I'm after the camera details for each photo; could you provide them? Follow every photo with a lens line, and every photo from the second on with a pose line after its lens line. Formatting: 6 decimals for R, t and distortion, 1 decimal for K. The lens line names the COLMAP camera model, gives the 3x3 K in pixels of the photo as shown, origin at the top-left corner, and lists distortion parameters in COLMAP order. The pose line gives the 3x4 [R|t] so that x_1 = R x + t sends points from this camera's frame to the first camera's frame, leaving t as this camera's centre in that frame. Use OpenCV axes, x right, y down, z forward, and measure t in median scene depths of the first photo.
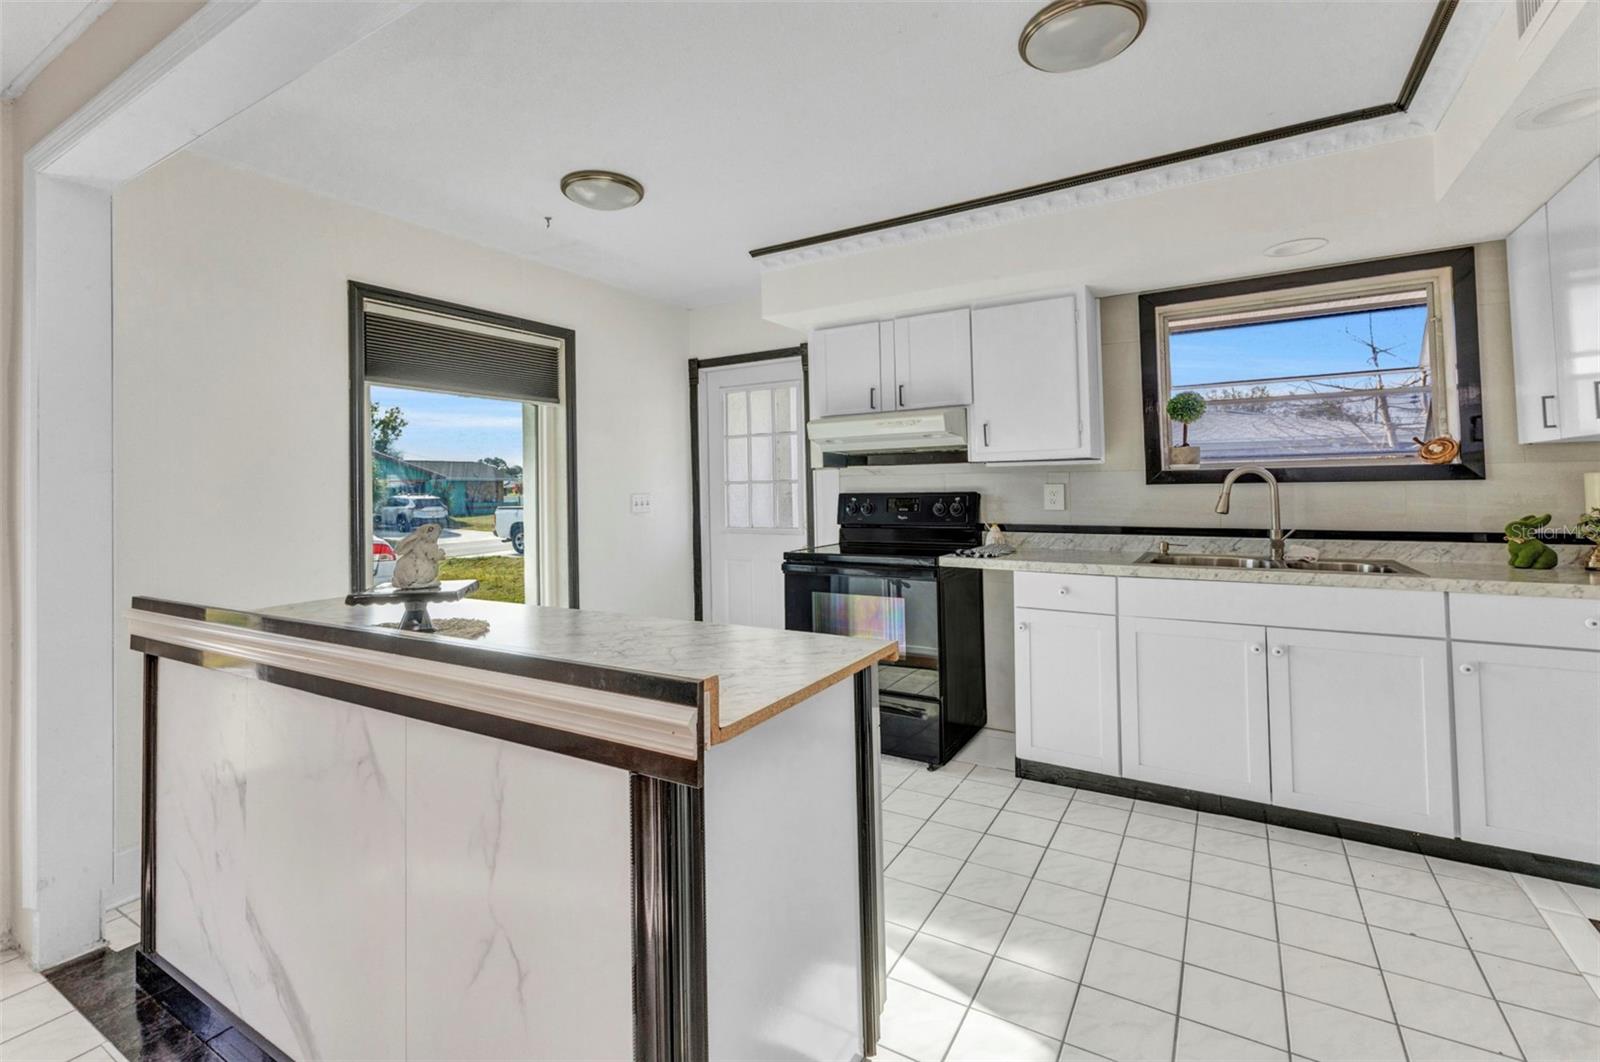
lens RADIAL K [[712.5, 0, 801.5], [0, 712.5, 472.7], [0, 0, 1]] dist [-0.003827, 0.000168]
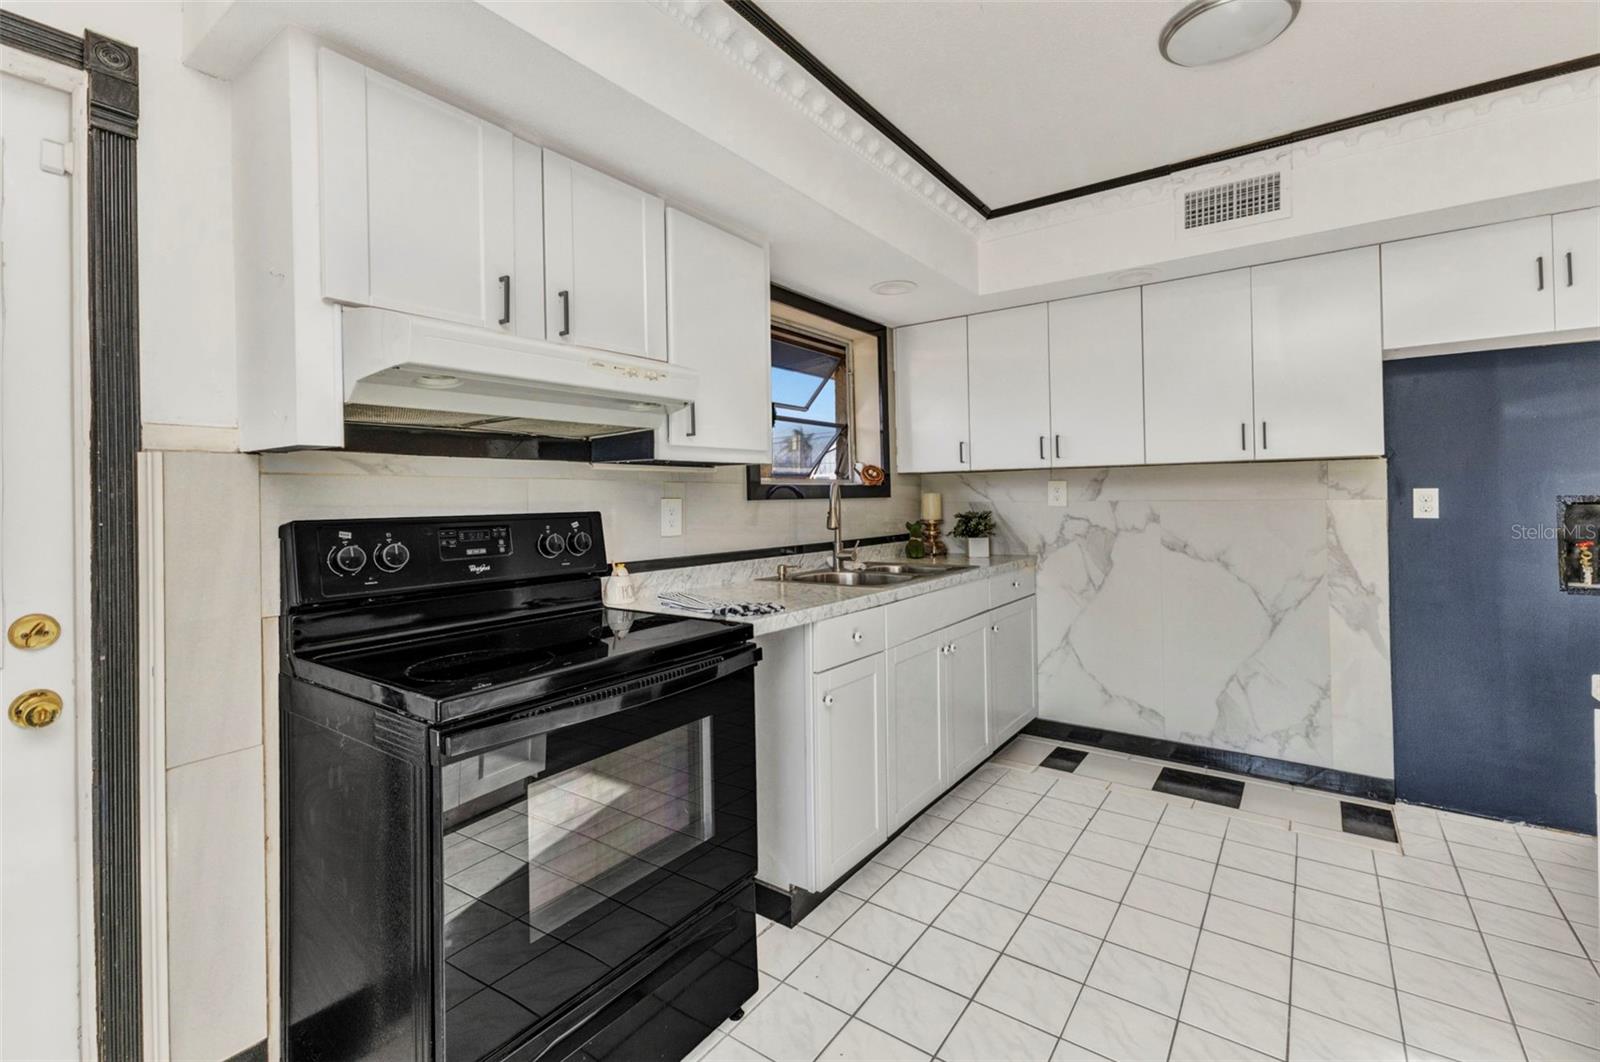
lens RADIAL K [[702.8, 0, 800.4], [0, 702.8, 497.7], [0, 0, 1]] dist [0.000766, 0.000102]
pose [[0.091197, 0.012858, 0.995750, -0.346018], [-0.006764, 0.999902, -0.012292, 0.023686], [-0.995810, -0.005614, 0.091275, 0.859351]]
